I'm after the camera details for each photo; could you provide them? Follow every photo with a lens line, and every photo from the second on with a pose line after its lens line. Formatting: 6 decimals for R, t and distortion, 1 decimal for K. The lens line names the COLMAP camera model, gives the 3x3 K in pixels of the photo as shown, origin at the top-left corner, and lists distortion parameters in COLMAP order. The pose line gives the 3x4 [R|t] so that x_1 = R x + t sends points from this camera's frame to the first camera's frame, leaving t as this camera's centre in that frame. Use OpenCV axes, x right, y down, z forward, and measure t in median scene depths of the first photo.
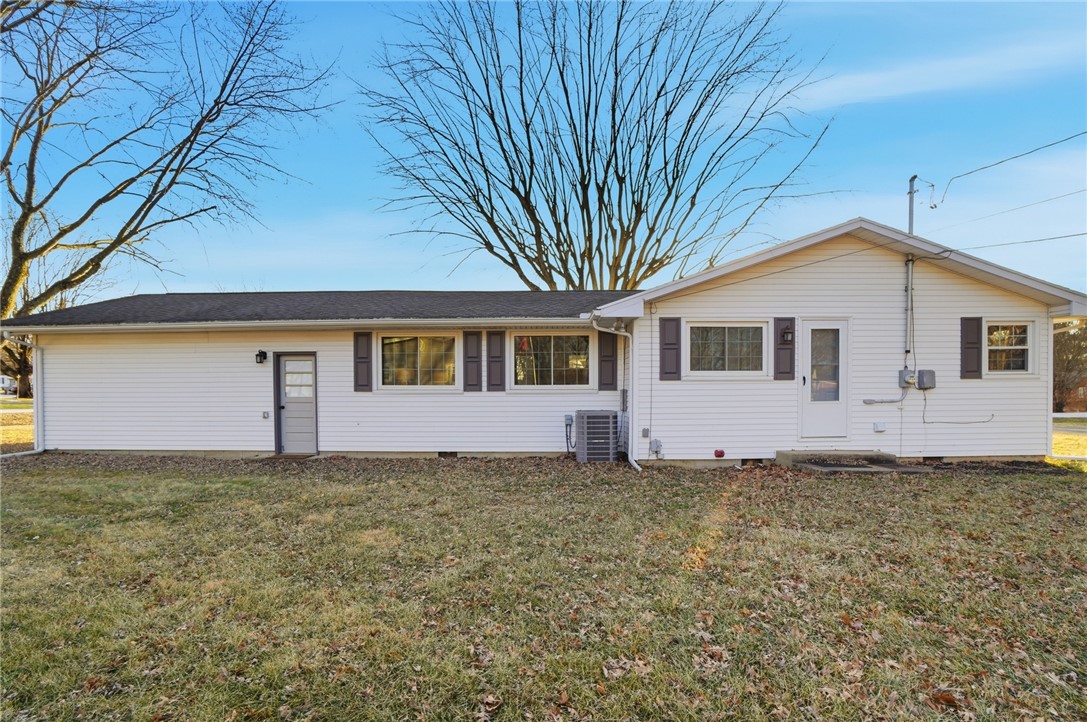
lens RADIAL K [[498.3, 0, 543.5], [0, 498.3, 361.0], [0, 0, 1]] dist [-0.015041, -0.000025]
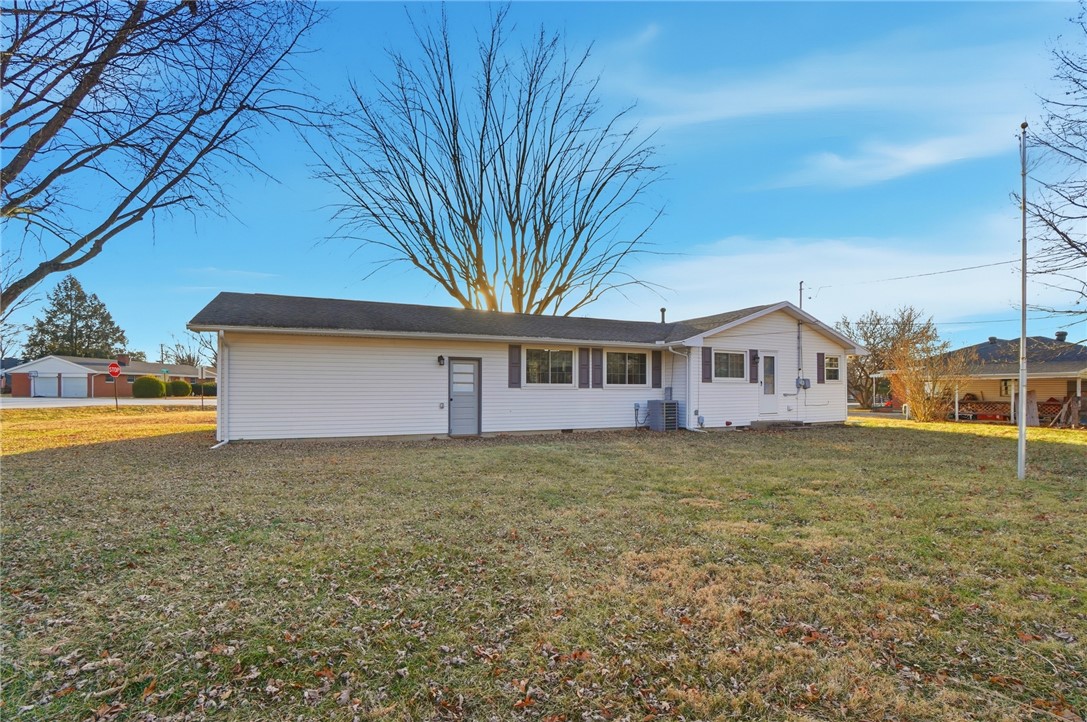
lens RADIAL K [[498.3, 0, 543.5], [0, 498.3, 361.0], [0, 0, 1]] dist [-0.015041, -0.000025]
pose [[0.897509, 0.031291, 0.439884, -0.908926], [-0.029111, 0.999508, -0.011704, 0.000713], [-0.440033, -0.002302, 0.897978, -0.283683]]
